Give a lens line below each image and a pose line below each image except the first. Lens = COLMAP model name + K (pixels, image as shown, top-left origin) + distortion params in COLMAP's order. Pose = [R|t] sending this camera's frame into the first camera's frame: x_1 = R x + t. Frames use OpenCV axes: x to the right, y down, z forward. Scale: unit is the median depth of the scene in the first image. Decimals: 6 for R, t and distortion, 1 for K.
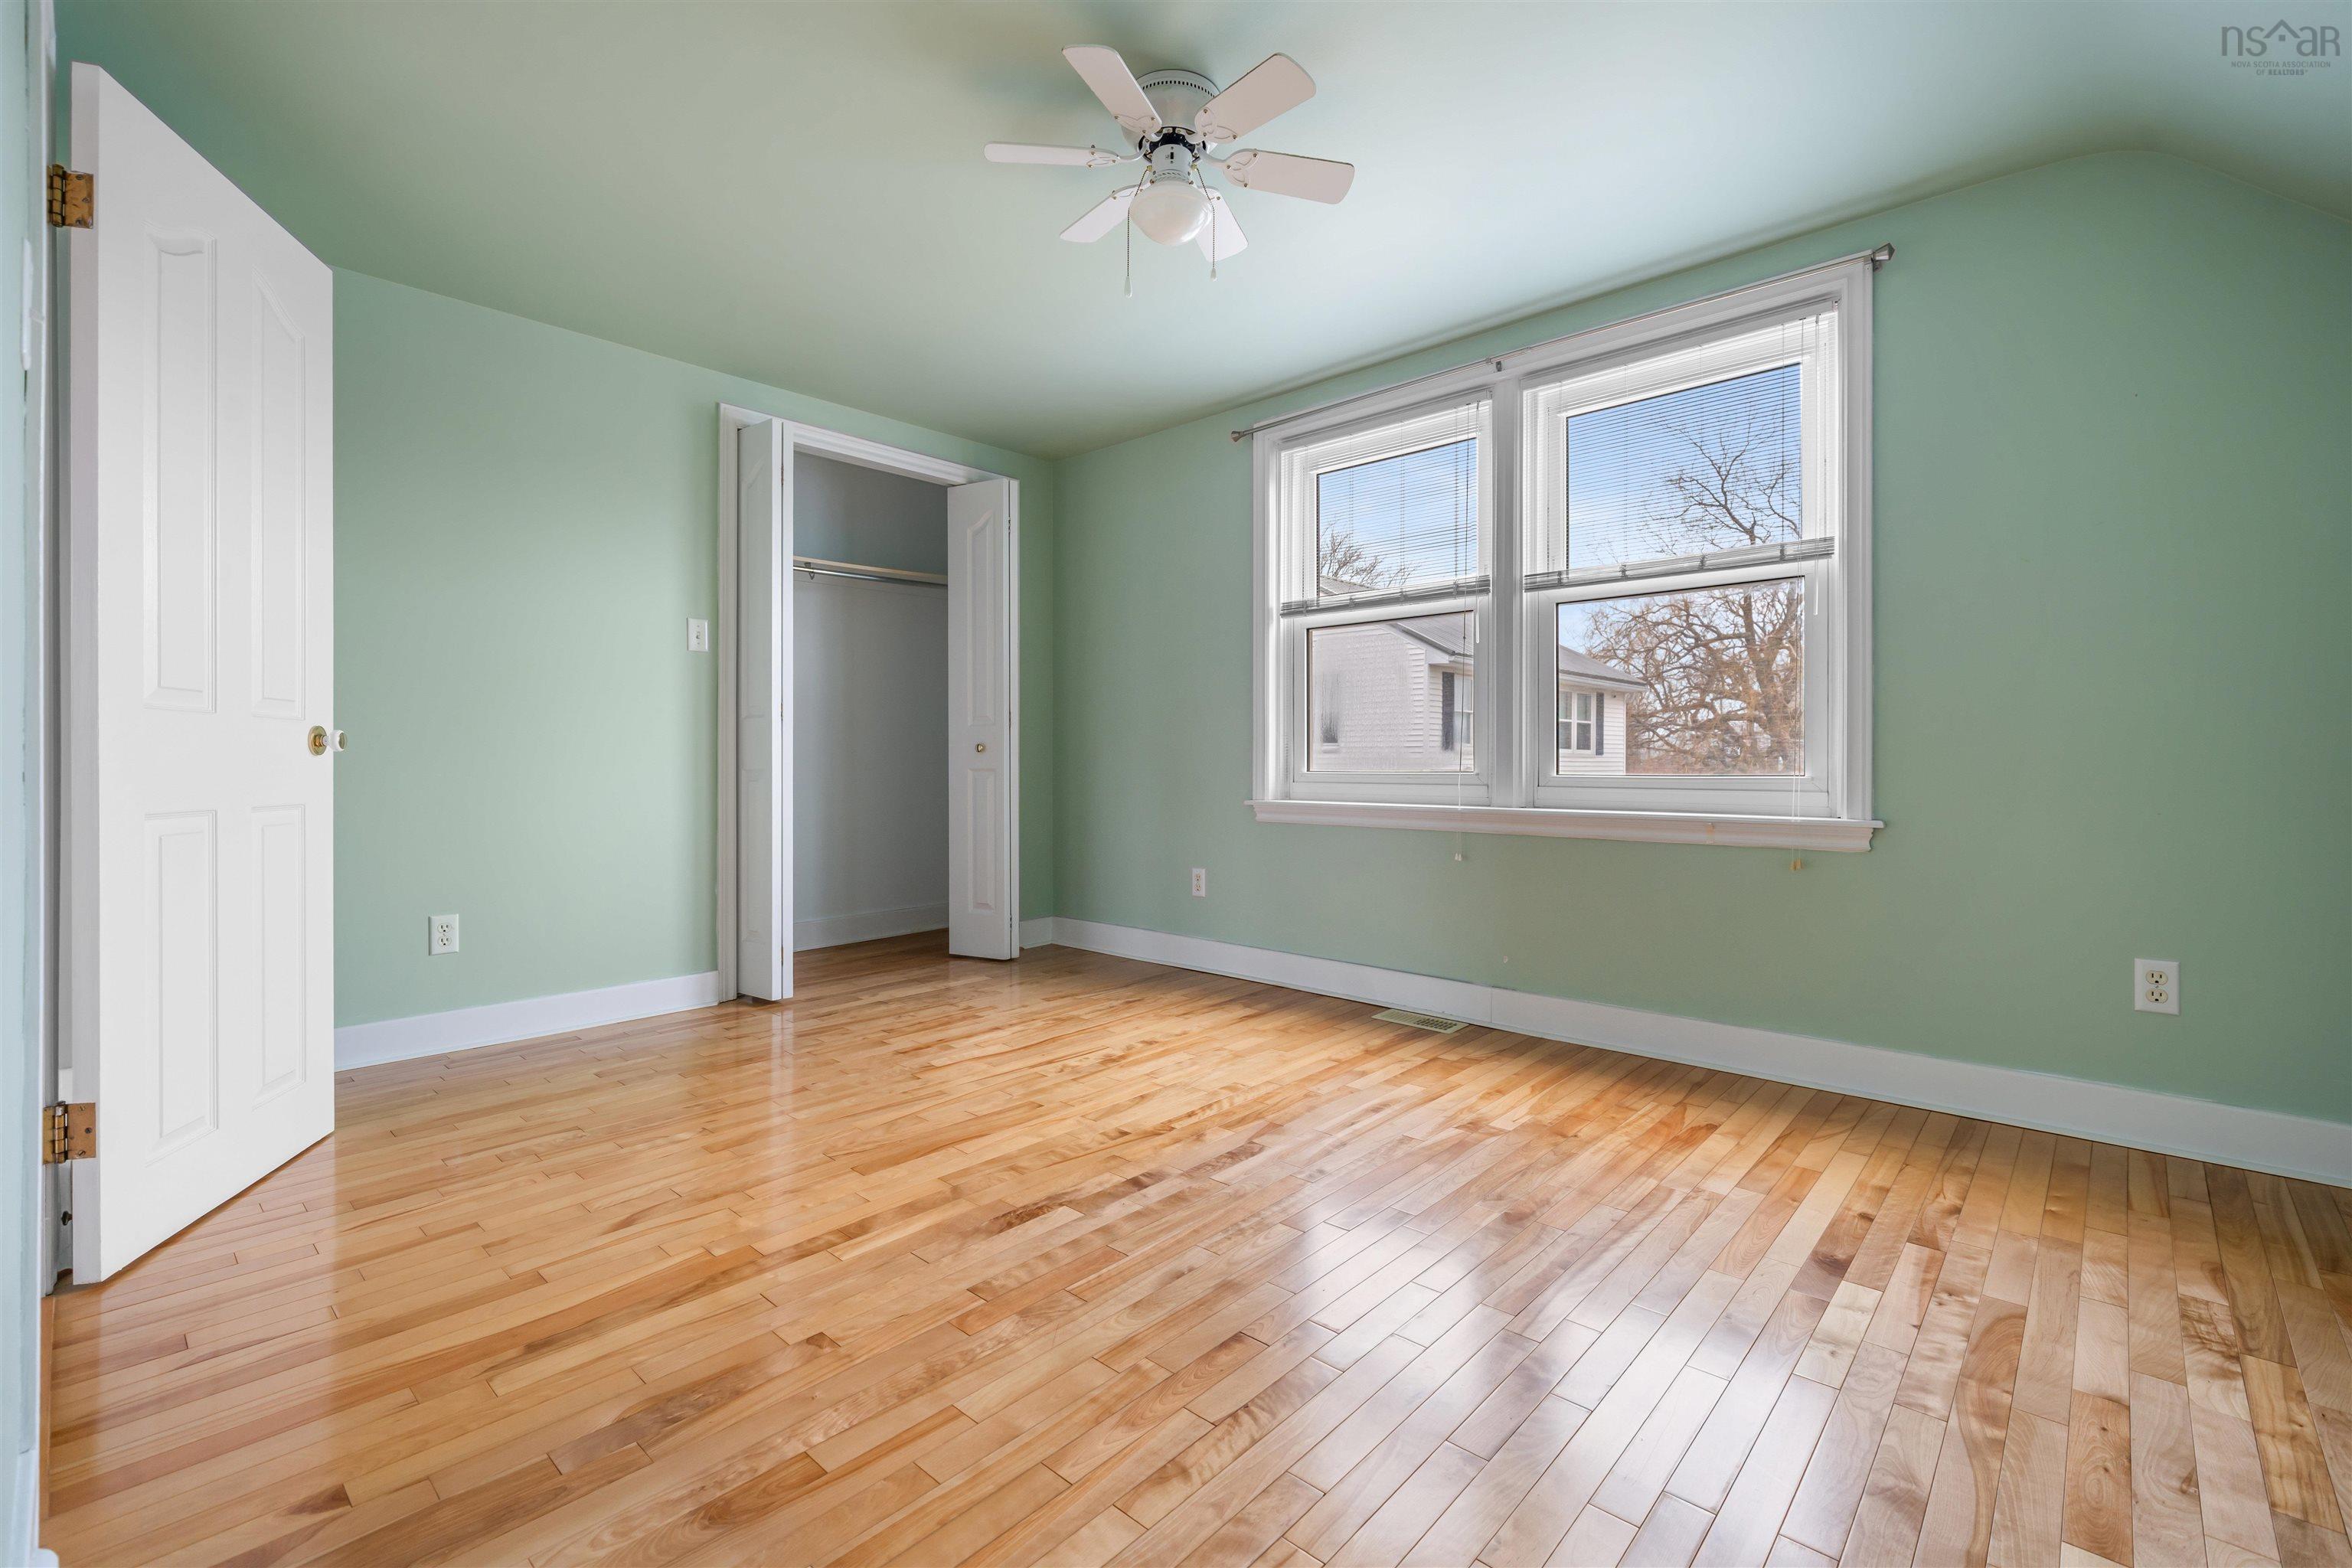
lens RADIAL K [[1018.5, 0, 1181.8], [0, 1018.5, 765.2], [0, 0, 1]] dist [0.003720, -0.000495]
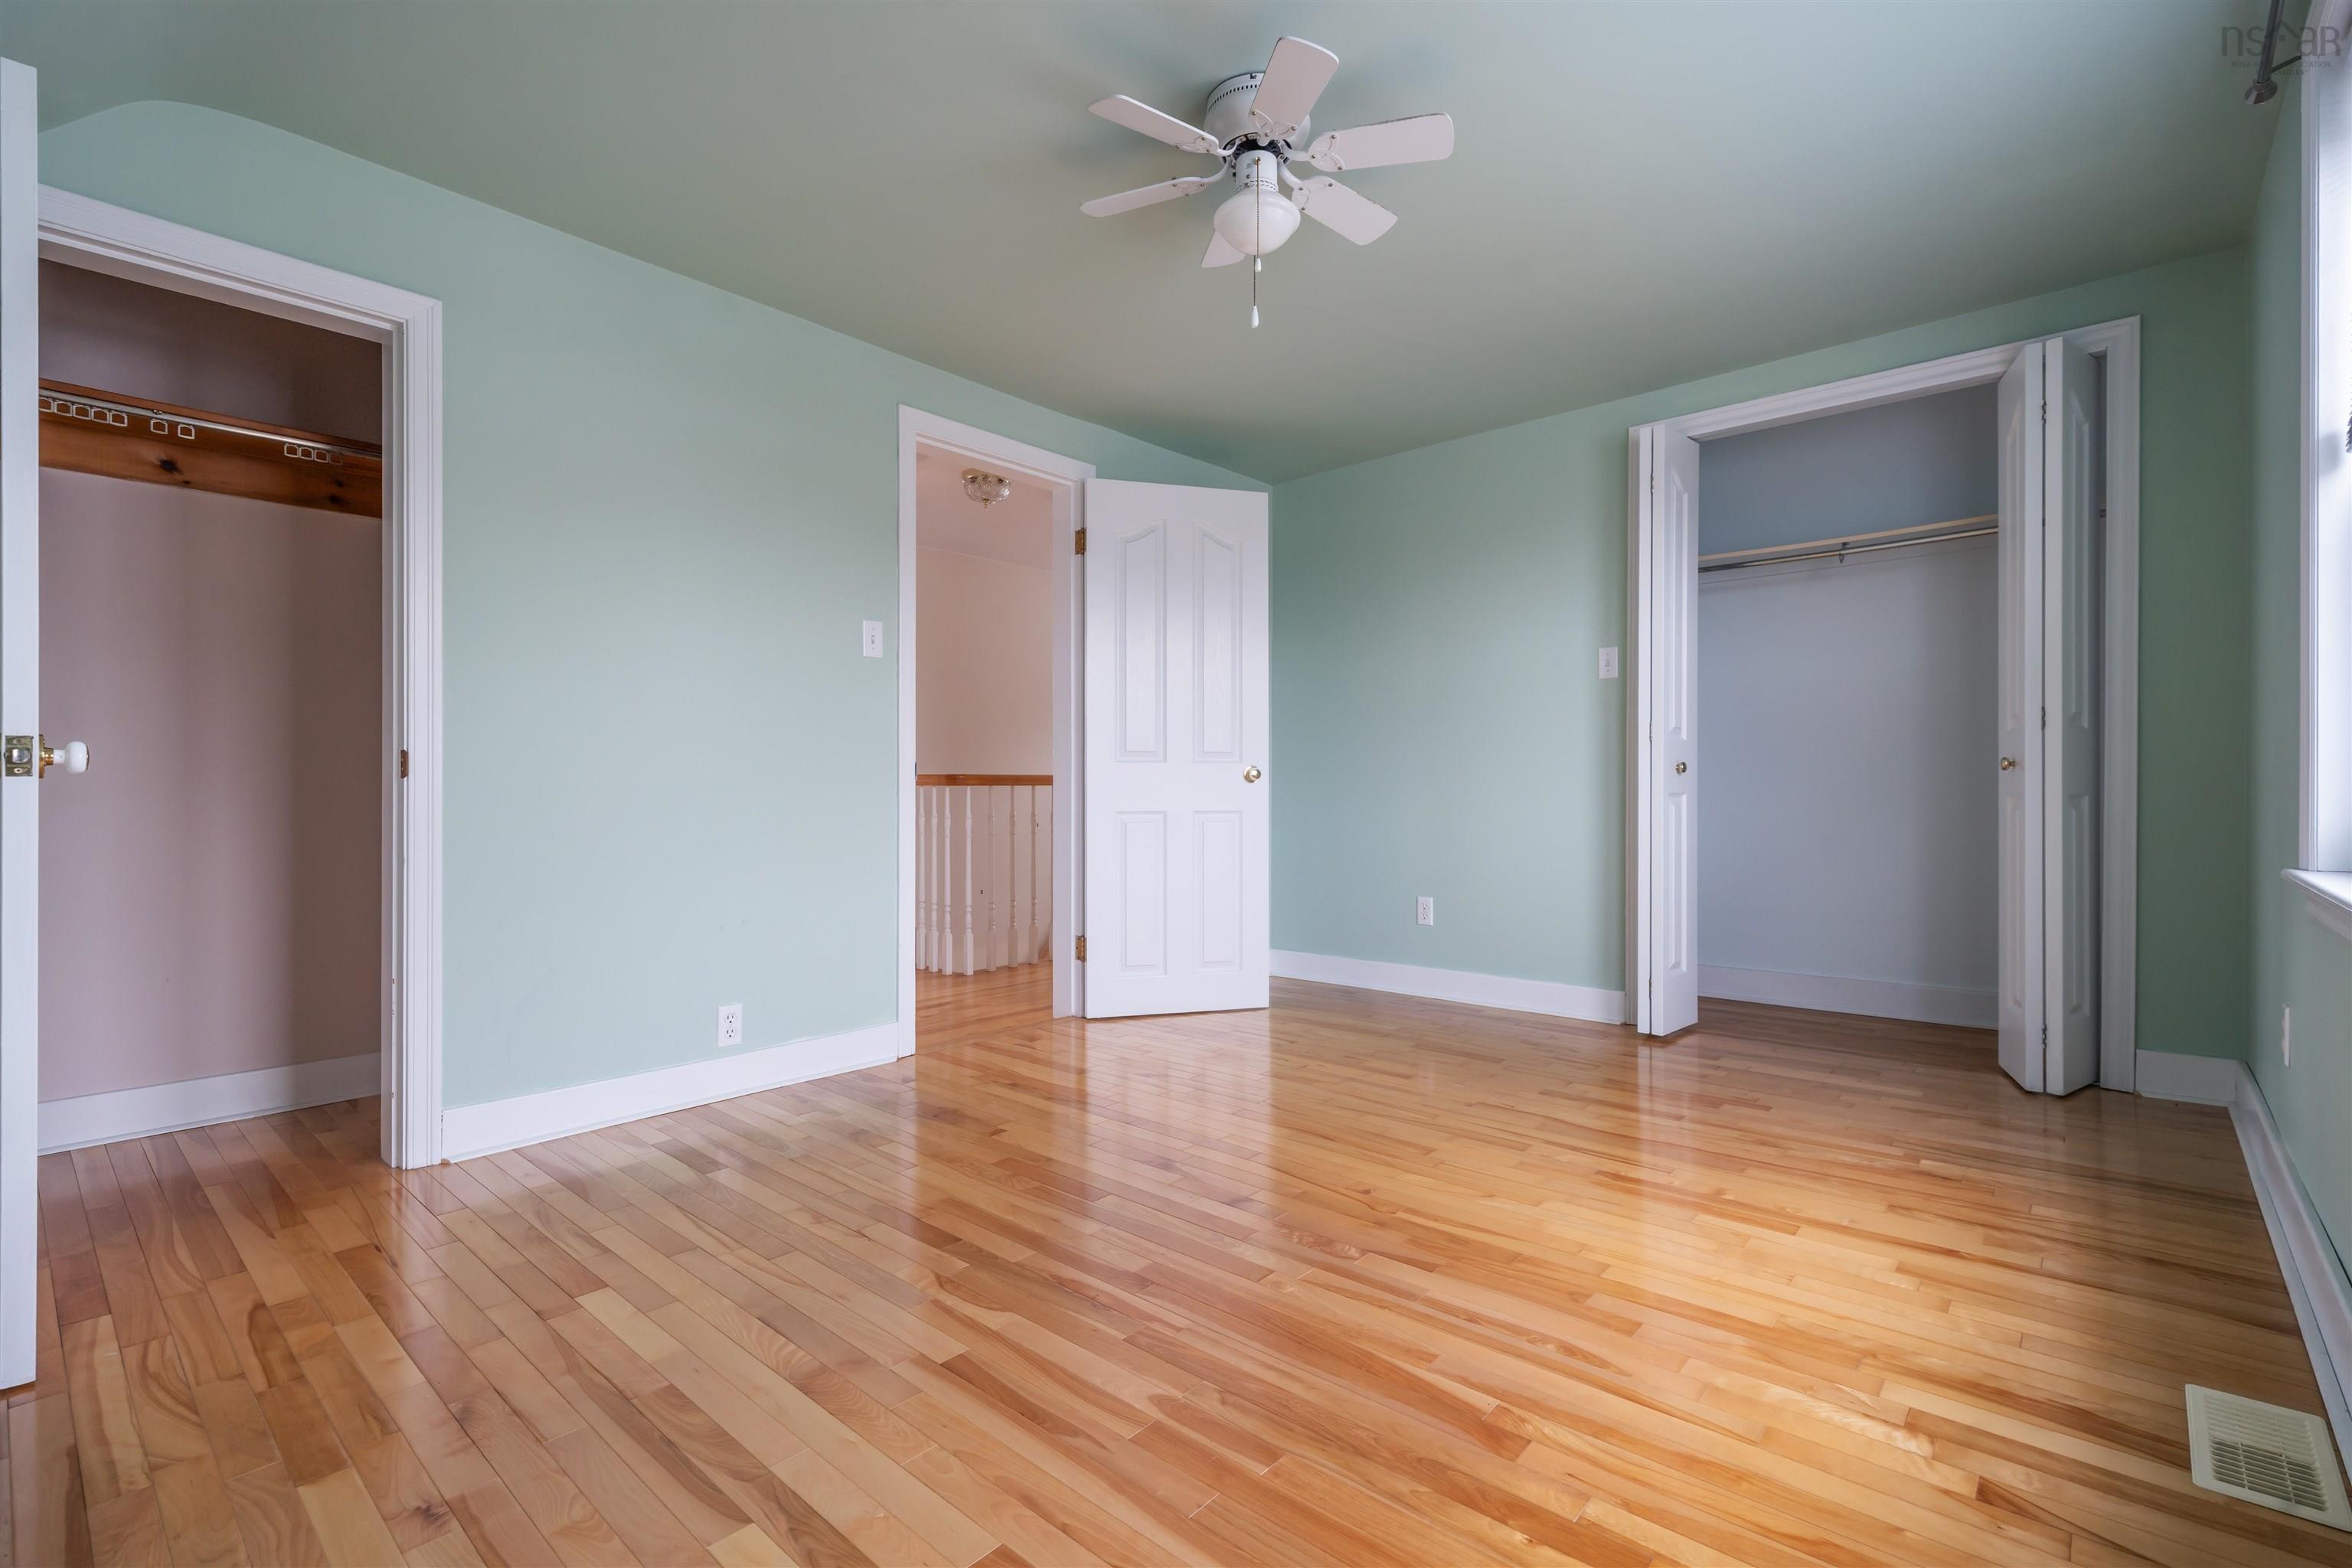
lens RADIAL K [[1018.5, 0, 1117.7], [0, 1018.5, 791.7], [0, 0, 1]] dist [0.003720, -0.000495]
pose [[0.004479, 0.006875, -0.999966, 0.735881], [-0.001203, 0.999976, 0.006869, -0.005082], [0.999989, 0.001173, 0.004487, 0.660864]]
